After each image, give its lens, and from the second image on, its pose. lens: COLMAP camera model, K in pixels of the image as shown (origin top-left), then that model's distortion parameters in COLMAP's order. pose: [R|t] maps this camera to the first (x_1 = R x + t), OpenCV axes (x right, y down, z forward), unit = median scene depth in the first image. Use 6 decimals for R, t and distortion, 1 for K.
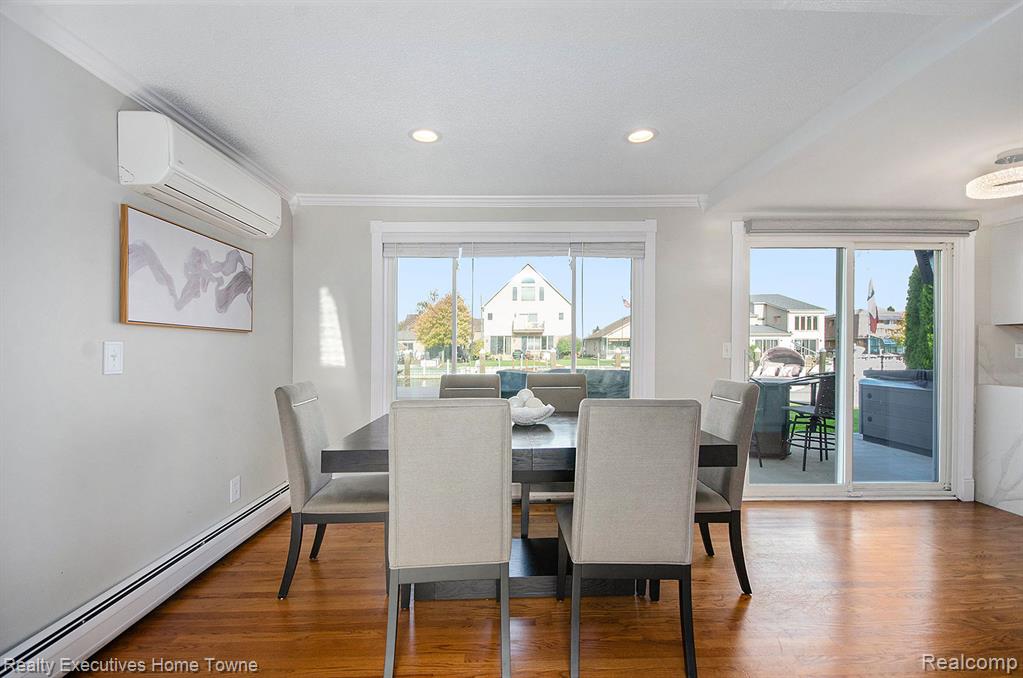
lens RADIAL K [[438.0, 0, 522.7], [0, 438.0, 338.3], [0, 0, 1]] dist [0.000852, -0.010717]
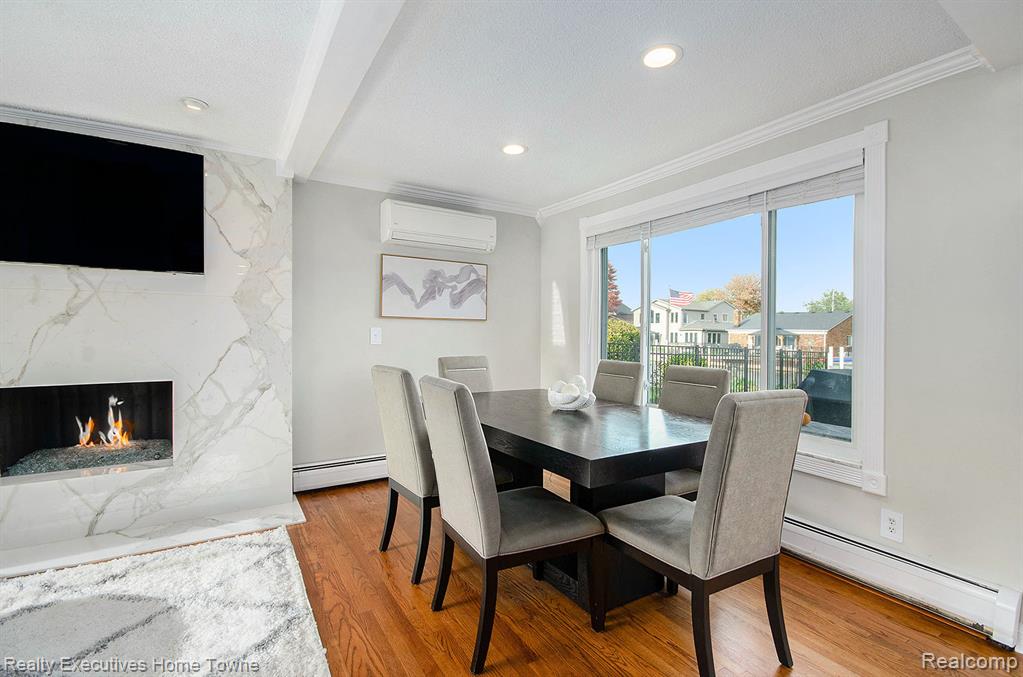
lens RADIAL K [[463.2, 0, 508.0], [0, 463.2, 333.8], [0, 0, 1]] dist [-0.001210, -0.000665]
pose [[0.508640, 0.011818, -0.860898, 0.634802], [0.010448, 0.999747, 0.019898, -0.000527], [0.860916, -0.019115, 0.508388, 0.270524]]
